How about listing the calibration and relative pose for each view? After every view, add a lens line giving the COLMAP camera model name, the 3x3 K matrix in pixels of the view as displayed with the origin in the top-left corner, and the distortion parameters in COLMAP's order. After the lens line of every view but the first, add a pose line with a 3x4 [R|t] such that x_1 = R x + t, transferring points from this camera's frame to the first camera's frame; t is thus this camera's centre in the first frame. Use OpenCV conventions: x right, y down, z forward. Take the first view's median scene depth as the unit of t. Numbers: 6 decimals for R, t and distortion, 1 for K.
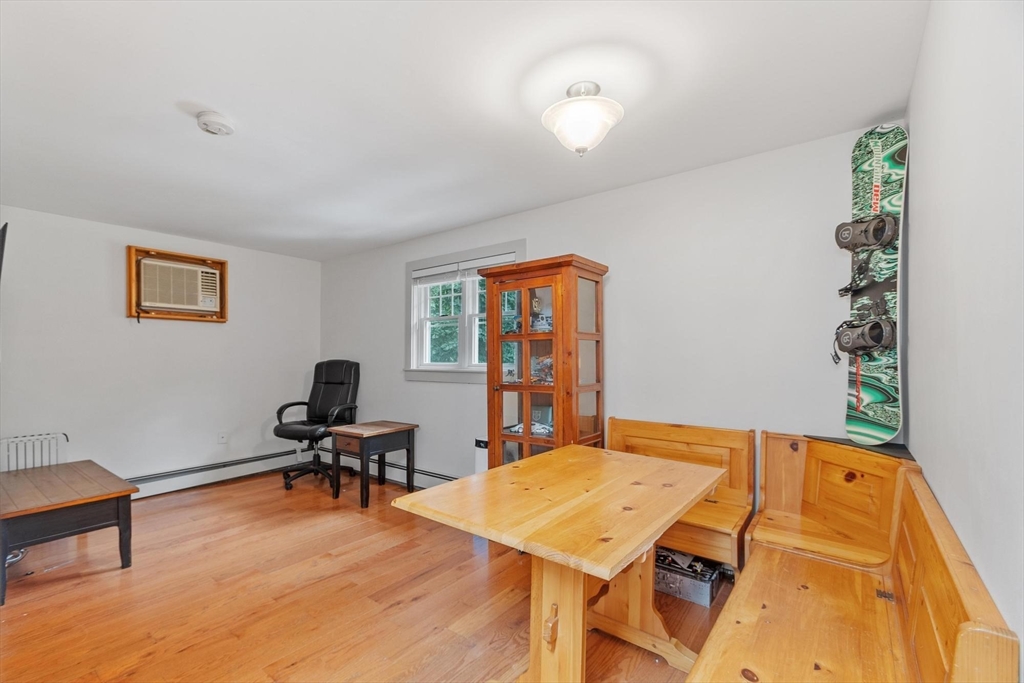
lens RADIAL K [[451.1, 0, 492.6], [0, 451.1, 357.7], [0, 0, 1]] dist [-0.001598, -0.000318]
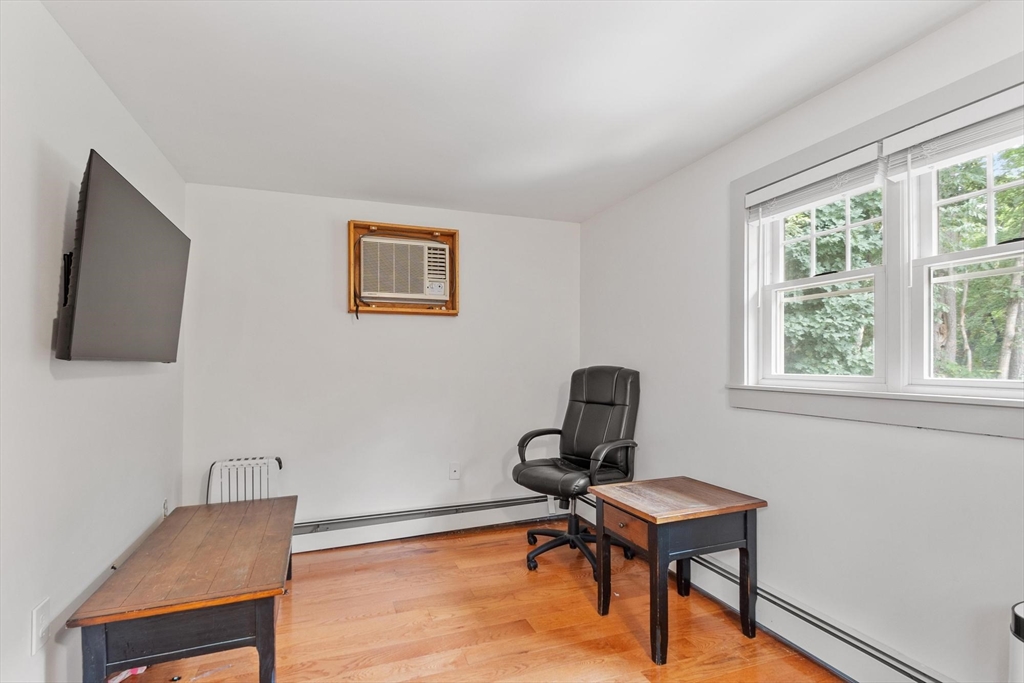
lens RADIAL K [[481.8, 0, 509.1], [0, 481.8, 360.3], [0, 0, 1]] dist [0.001709, 0.000032]
pose [[0.865916, -0.003313, -0.500178, -0.136026], [0.003349, 0.999994, -0.000826, -0.004033], [0.500177, -0.000960, 0.865922, 0.387559]]
